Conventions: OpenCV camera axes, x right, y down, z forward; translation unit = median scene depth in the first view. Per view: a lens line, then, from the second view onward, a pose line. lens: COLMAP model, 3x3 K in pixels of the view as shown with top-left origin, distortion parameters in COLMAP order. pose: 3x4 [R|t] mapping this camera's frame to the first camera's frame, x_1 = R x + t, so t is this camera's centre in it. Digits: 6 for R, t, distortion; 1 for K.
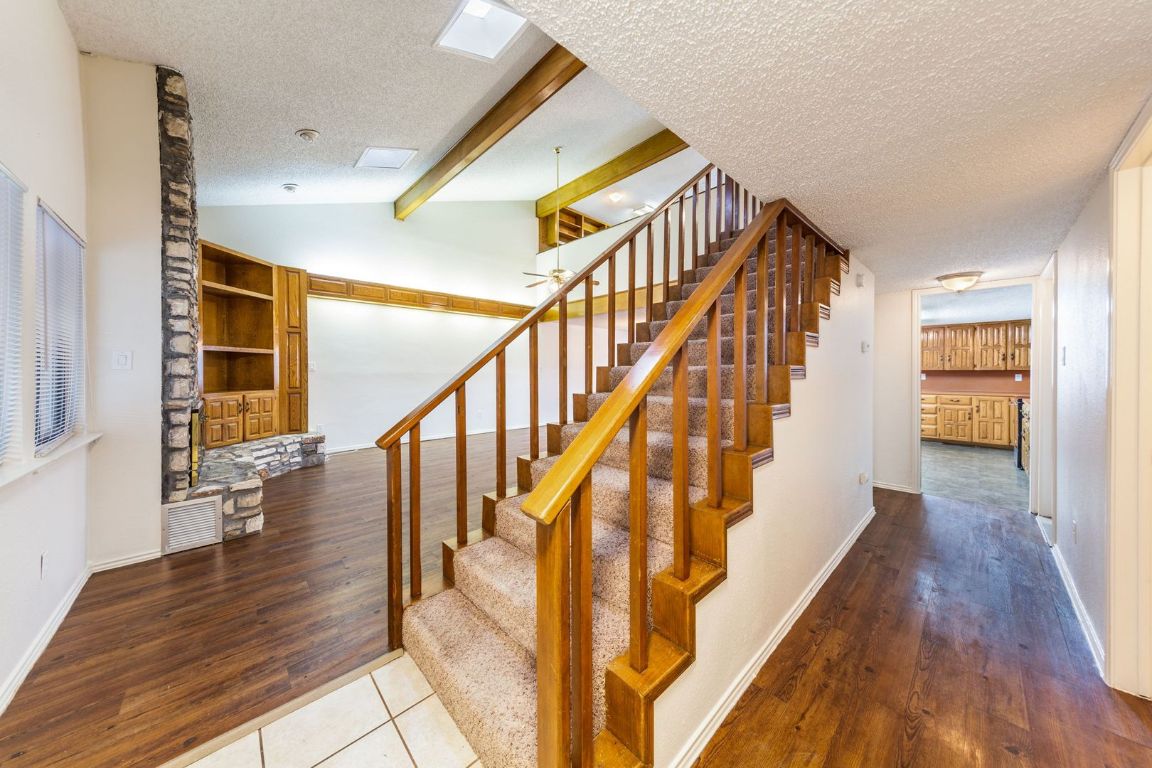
lens RADIAL K [[375.2, 0, 575.7], [0, 375.2, 379.3], [0, 0, 1]] dist [0.006037, -0.000434]
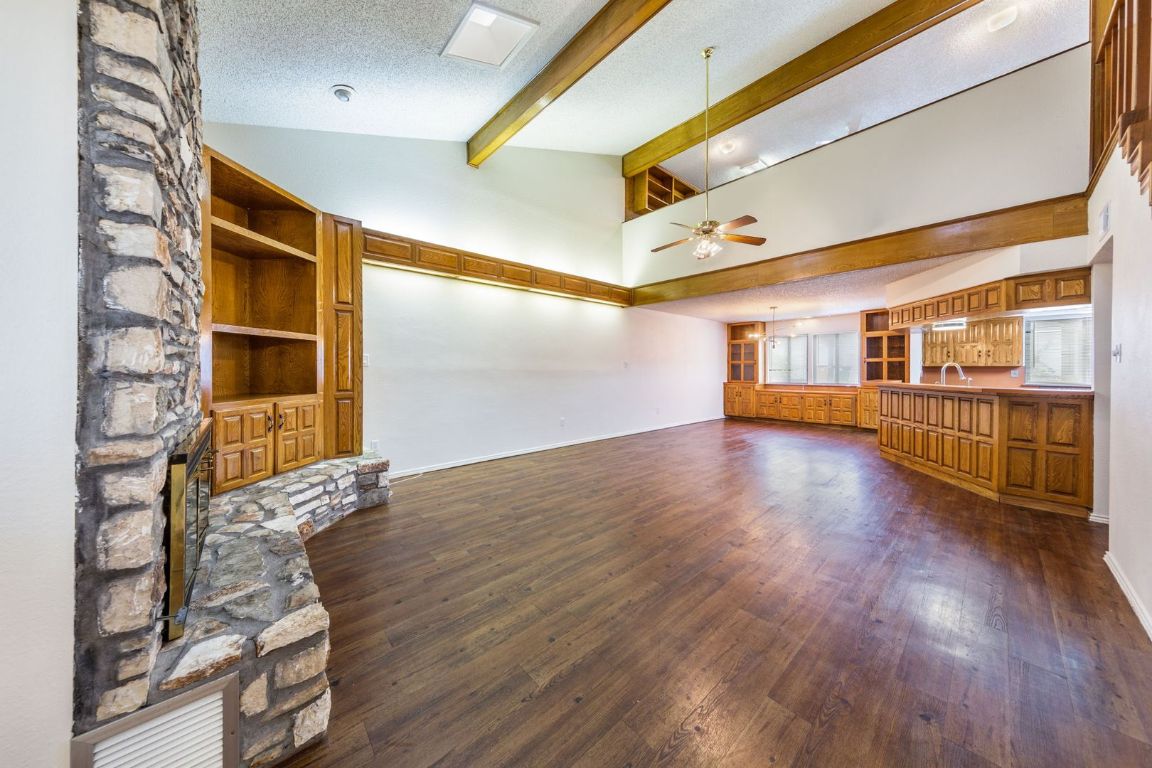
lens RADIAL K [[375.2, 0, 578.5], [0, 375.2, 373.1], [0, 0, 1]] dist [0.006037, -0.000434]
pose [[0.999673, -0.000488, -0.025575, -0.340477], [0.000297, 0.999972, -0.007474, -0.004626], [0.025578, 0.007464, 0.999645, 0.363580]]
